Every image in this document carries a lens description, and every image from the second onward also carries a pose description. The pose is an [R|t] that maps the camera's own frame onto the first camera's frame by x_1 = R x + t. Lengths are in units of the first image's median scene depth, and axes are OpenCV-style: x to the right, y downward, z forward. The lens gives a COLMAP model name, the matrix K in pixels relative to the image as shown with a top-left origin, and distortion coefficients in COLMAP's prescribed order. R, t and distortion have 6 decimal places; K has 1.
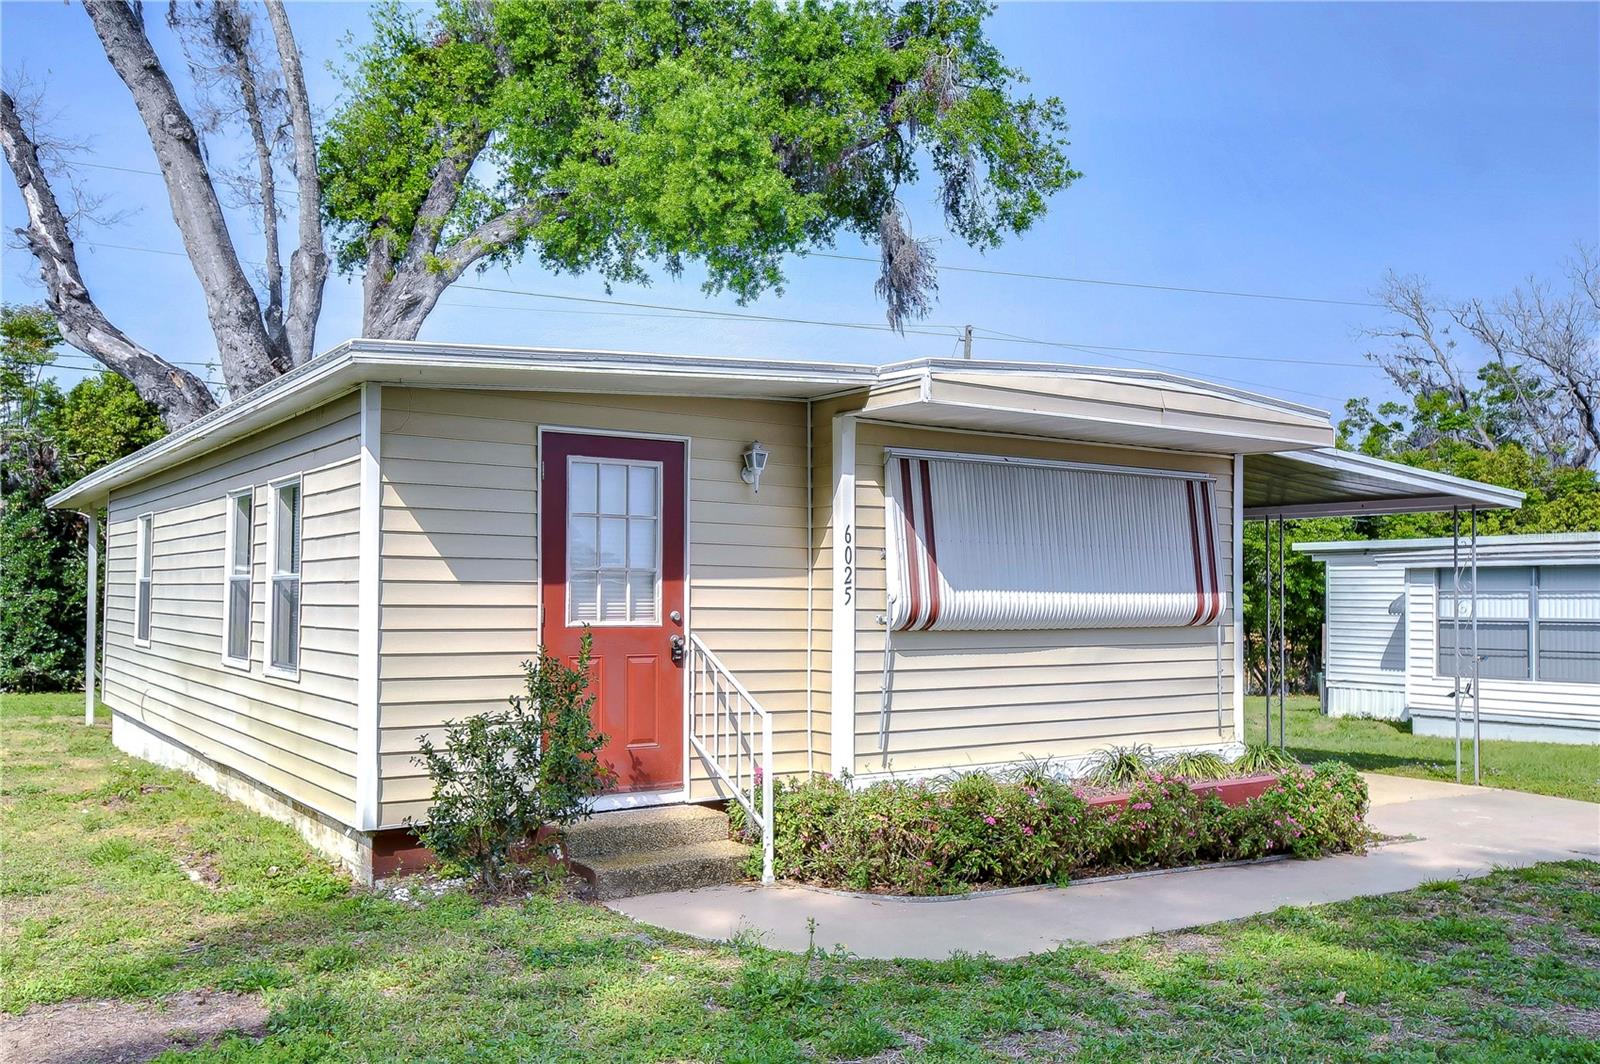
lens RADIAL K [[1362.4, 0, 795.3], [0, 1362.4, 542.7], [0, 0, 1]] dist [0.001572, -0.001171]
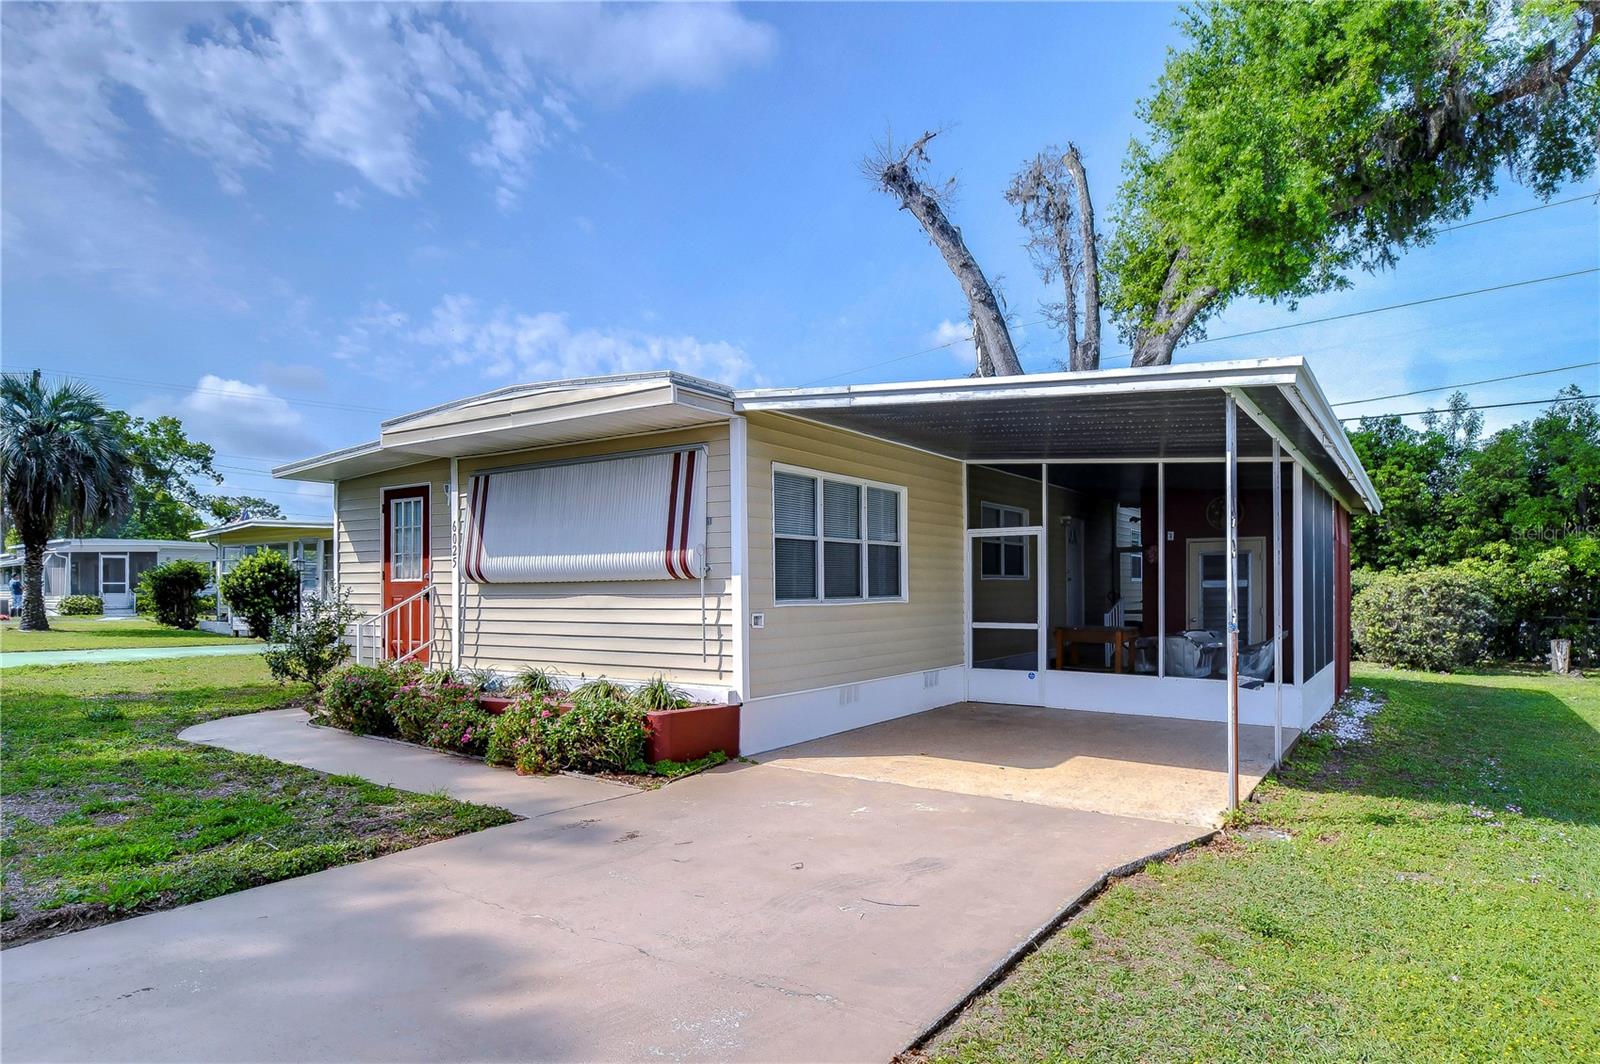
lens RADIAL K [[929.3, 0, 799.6], [0, 929.3, 575.4], [0, 0, 1]] dist [-0.004503, -0.003776]
pose [[0.369094, -0.023535, -0.929094, 0.453905], [0.043960, 0.999002, -0.007842, 0.029515], [0.928352, -0.037949, 0.369760, 0.344919]]
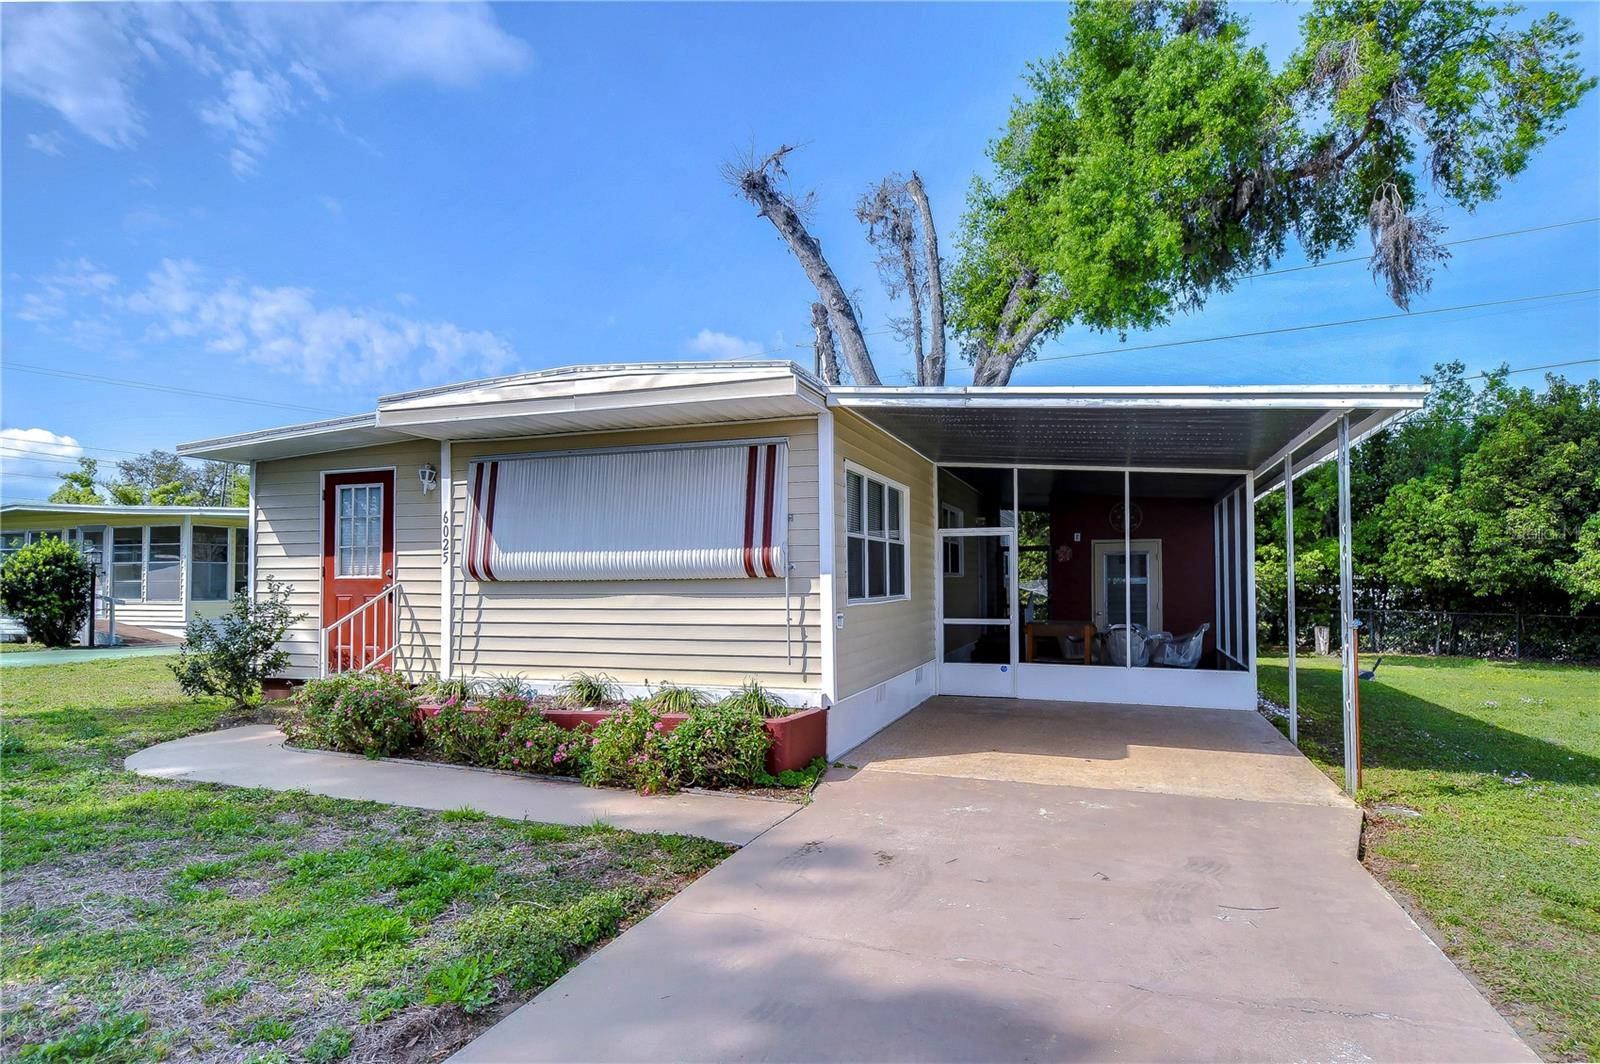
lens RADIAL K [[901.7, 0, 795.7], [0, 901.7, 546.8], [0, 0, 1]] dist [-0.005735, -0.003922]
pose [[0.591403, -0.042341, -0.805264, 0.384484], [0.040658, 0.998916, -0.022664, 0.023168], [0.805351, -0.019337, 0.592483, 0.255522]]
